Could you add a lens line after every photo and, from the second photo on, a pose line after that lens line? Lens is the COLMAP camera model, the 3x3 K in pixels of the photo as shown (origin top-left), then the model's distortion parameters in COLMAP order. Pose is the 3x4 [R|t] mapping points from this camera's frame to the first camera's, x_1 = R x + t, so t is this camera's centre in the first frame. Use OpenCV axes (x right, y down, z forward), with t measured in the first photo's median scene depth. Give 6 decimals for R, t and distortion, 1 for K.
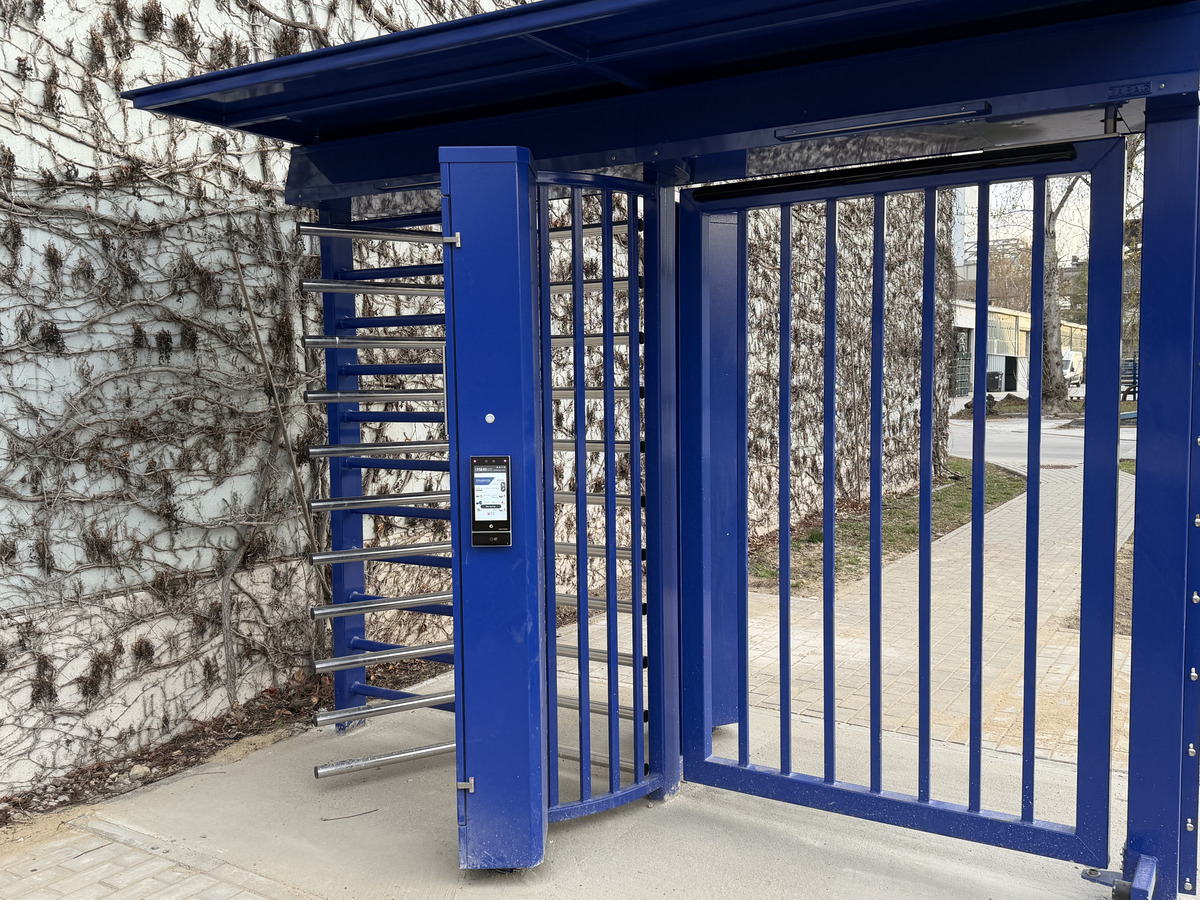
lens RADIAL K [[1110.2, 0, 600.0], [0, 1110.2, 450.0], [0, 0, 1]] dist [0.165968, -0.404890]
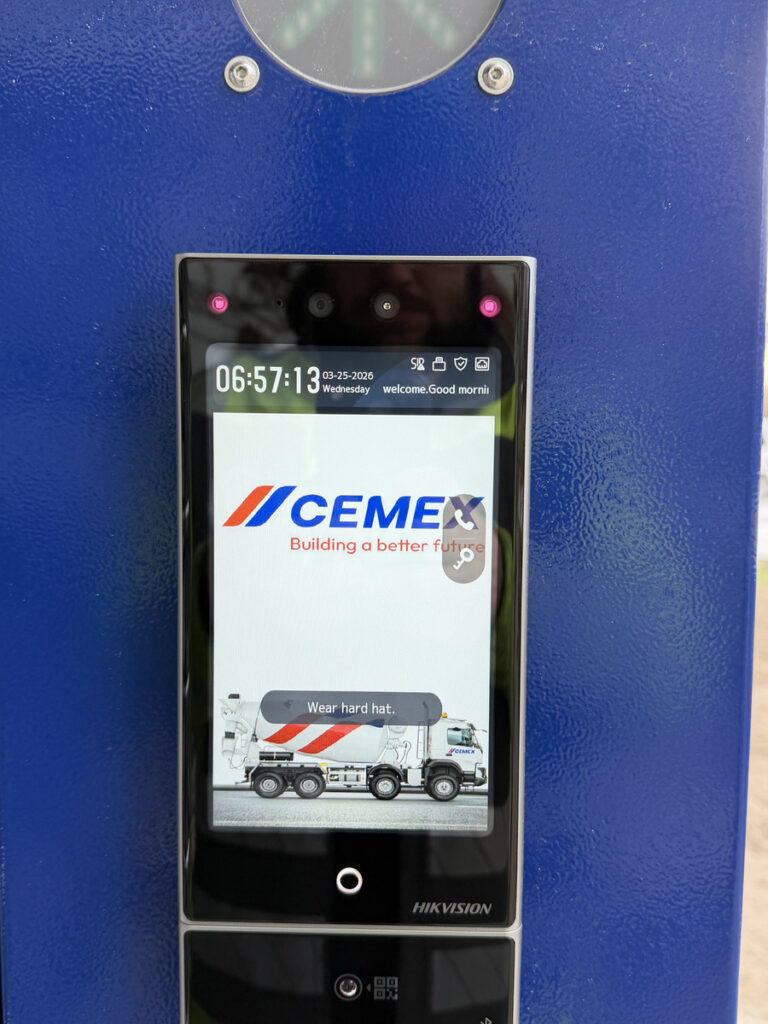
lens RADIAL K [[947.4, 0, 384.0], [0, 947.4, 512.0], [0, 0, 1]] dist [0.165968, -0.404890]
pose [[0.999267, 0.021771, 0.031501, -0.068516], [-0.022099, 0.999705, 0.010094, 0.020530], [-0.031271, -0.010783, 0.999453, 0.628390]]
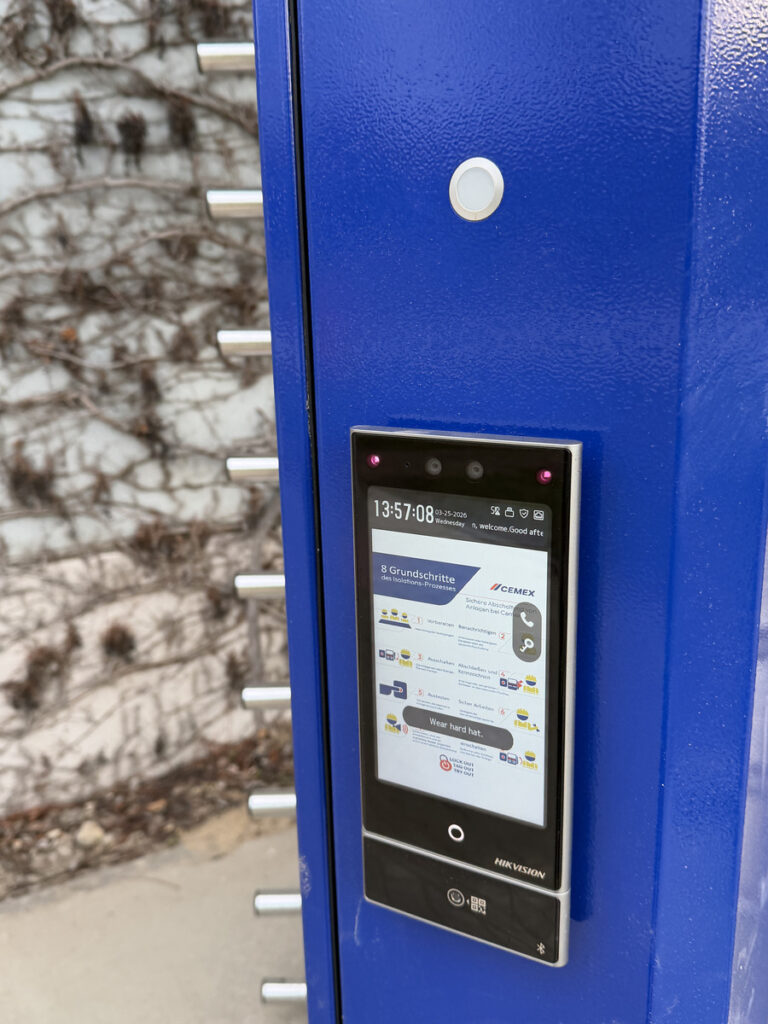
lens RADIAL K [[947.4, 0, 384.0], [0, 947.4, 512.0], [0, 0, 1]] dist [0.165968, -0.404890]
pose [[0.885722, 0.110804, -0.450799, -0.031551], [-0.021242, 0.979752, 0.199083, -0.007602], [0.463730, -0.166756, 0.870142, 0.607728]]
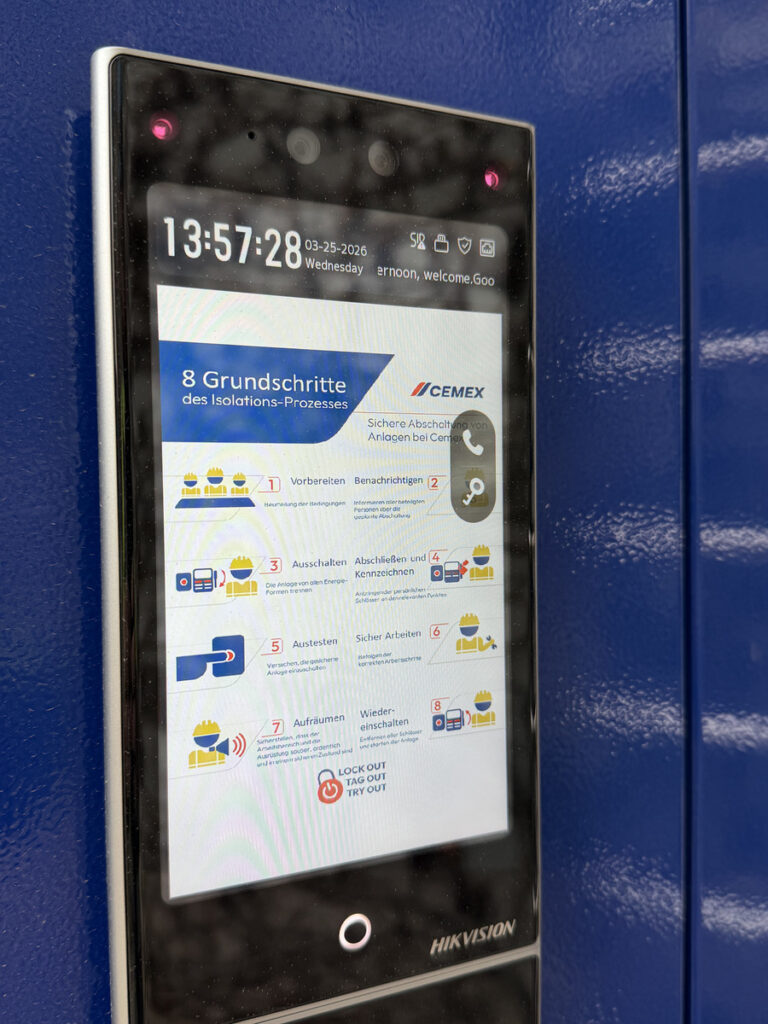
lens RADIAL K [[947.4, 0, 384.0], [0, 947.4, 512.0], [0, 0, 1]] dist [0.165968, -0.404890]
pose [[0.876033, -0.016624, 0.481965, -0.091258], [0.034689, 0.998989, -0.028594, 0.026966], [-0.481002, 0.041768, 0.875724, 0.650834]]
